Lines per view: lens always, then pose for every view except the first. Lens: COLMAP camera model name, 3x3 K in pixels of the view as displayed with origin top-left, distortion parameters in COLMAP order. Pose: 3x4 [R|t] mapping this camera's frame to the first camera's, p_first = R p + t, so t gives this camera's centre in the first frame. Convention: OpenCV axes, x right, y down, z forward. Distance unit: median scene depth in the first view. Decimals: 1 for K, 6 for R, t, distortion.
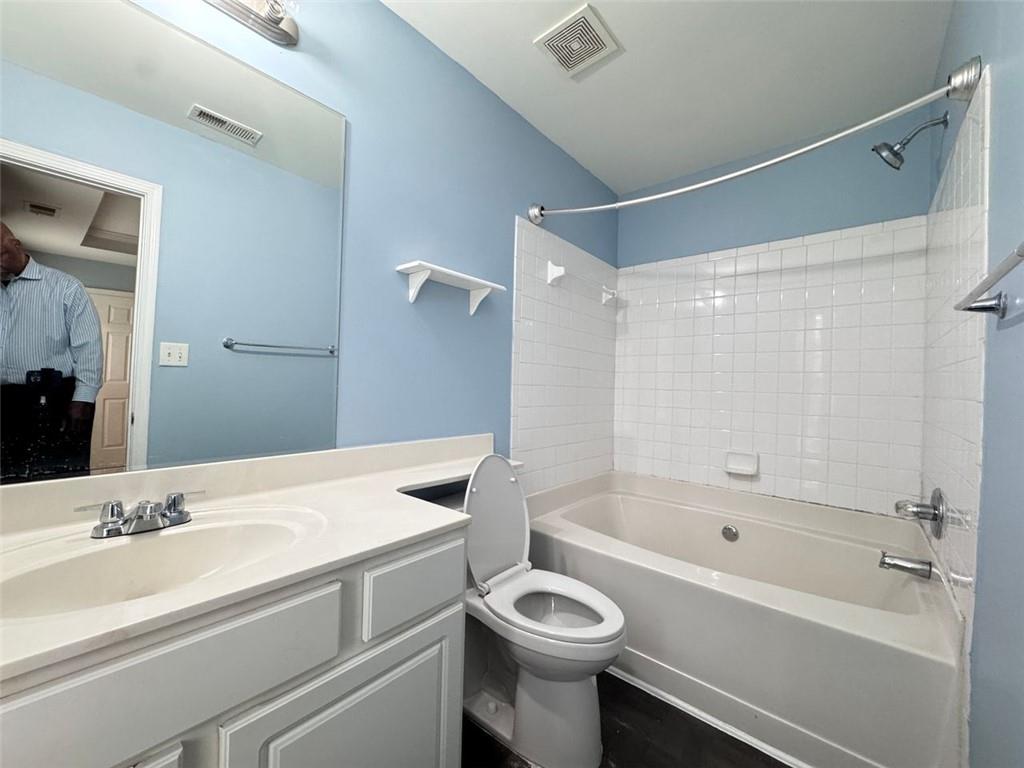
lens RADIAL K [[408.0, 0, 511.8], [0, 408.0, 381.7], [0, 0, 1]] dist [-0.001459, 0.000276]
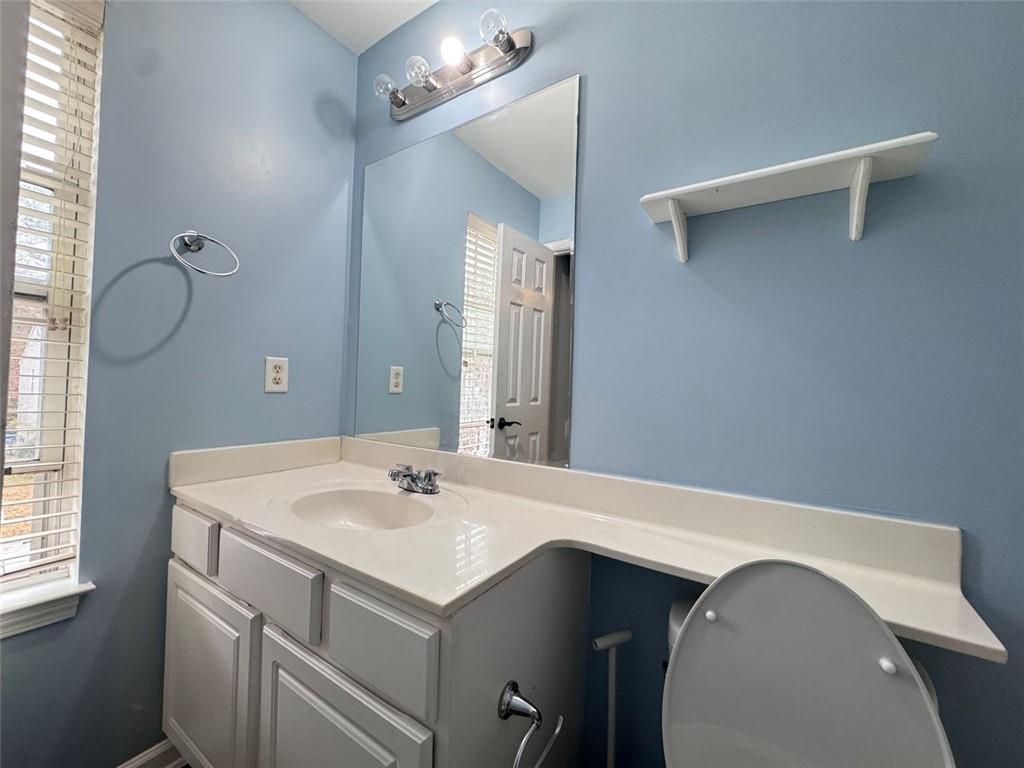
lens RADIAL K [[408.0, 0, 511.8], [0, 408.0, 381.7], [0, 0, 1]] dist [-0.001459, 0.000276]
pose [[0.129884, -0.035048, -0.990910, 0.471403], [-0.020183, 0.999075, -0.037982, 0.028188], [0.991324, 0.024933, 0.129057, 0.936791]]
